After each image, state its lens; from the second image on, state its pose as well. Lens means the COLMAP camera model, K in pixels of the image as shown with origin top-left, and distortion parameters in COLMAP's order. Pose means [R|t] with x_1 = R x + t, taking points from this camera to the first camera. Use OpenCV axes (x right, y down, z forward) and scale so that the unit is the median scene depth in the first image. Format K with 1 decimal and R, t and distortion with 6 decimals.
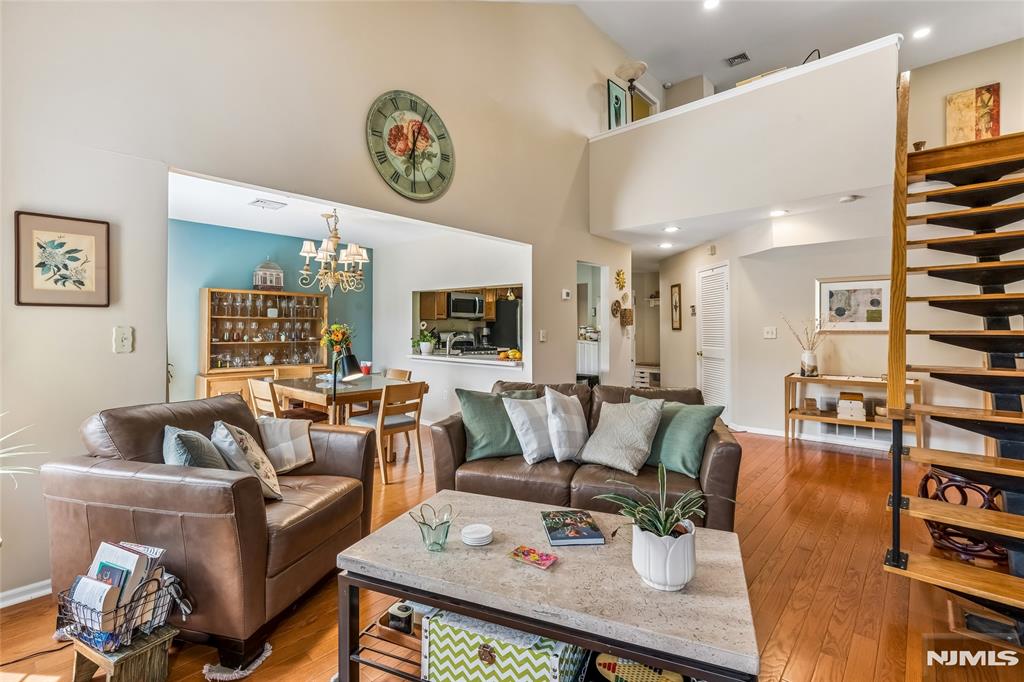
lens RADIAL K [[461.7, 0, 493.8], [0, 461.7, 332.4], [0, 0, 1]] dist [-0.021037, -0.000199]
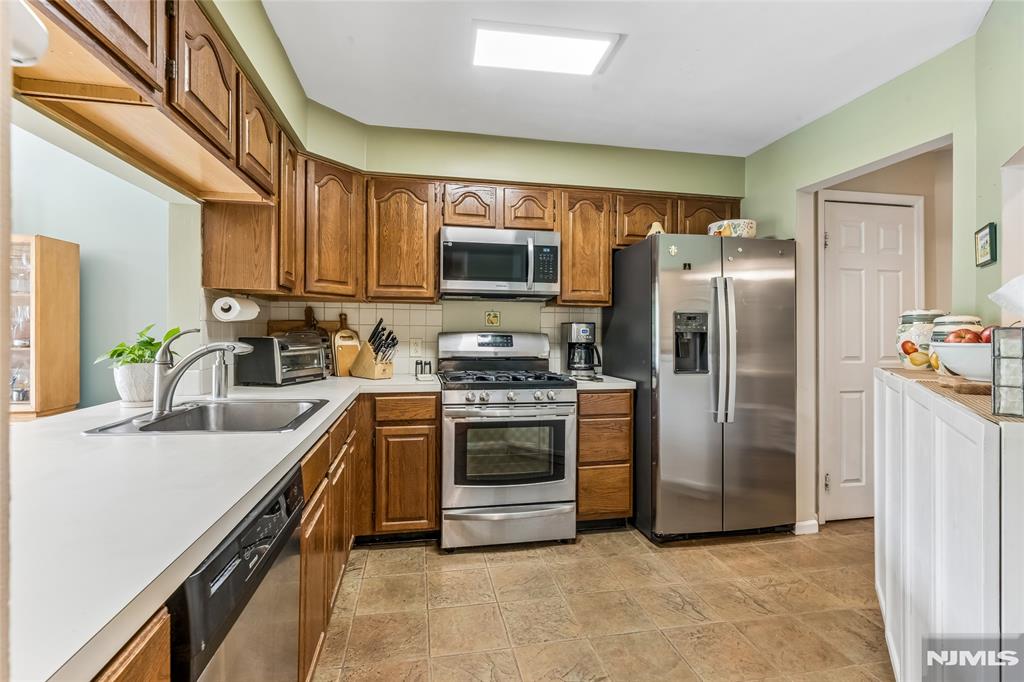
lens RADIAL K [[461.7, 0, 493.8], [0, 461.7, 332.4], [0, 0, 1]] dist [-0.021037, -0.000199]
pose [[0.807071, 0.004098, -0.590440, 0.155605], [-0.009776, 0.999932, -0.006423, 0.000759], [0.590374, 0.010956, 0.807056, 0.689881]]
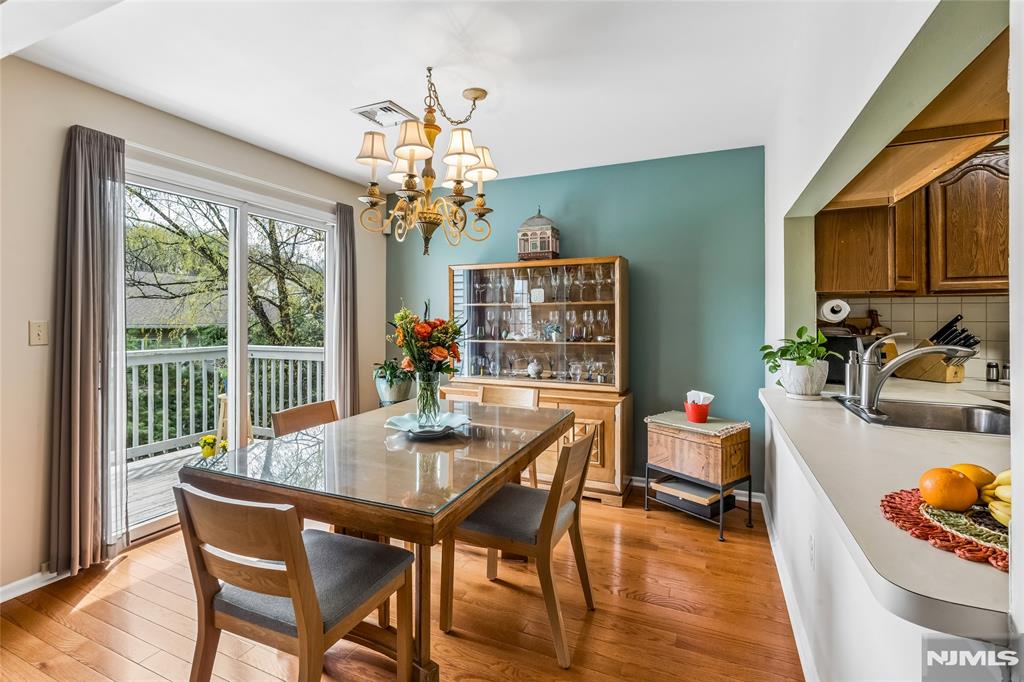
lens RADIAL K [[472.4, 0, 506.2], [0, 472.4, 322.0], [0, 0, 1]] dist [-0.002843, -0.000334]
pose [[0.329061, 0.000171, -0.944309, 0.080933], [-0.005905, 0.999981, -0.001877, -0.004138], [0.944290, 0.006194, 0.329055, 0.528760]]
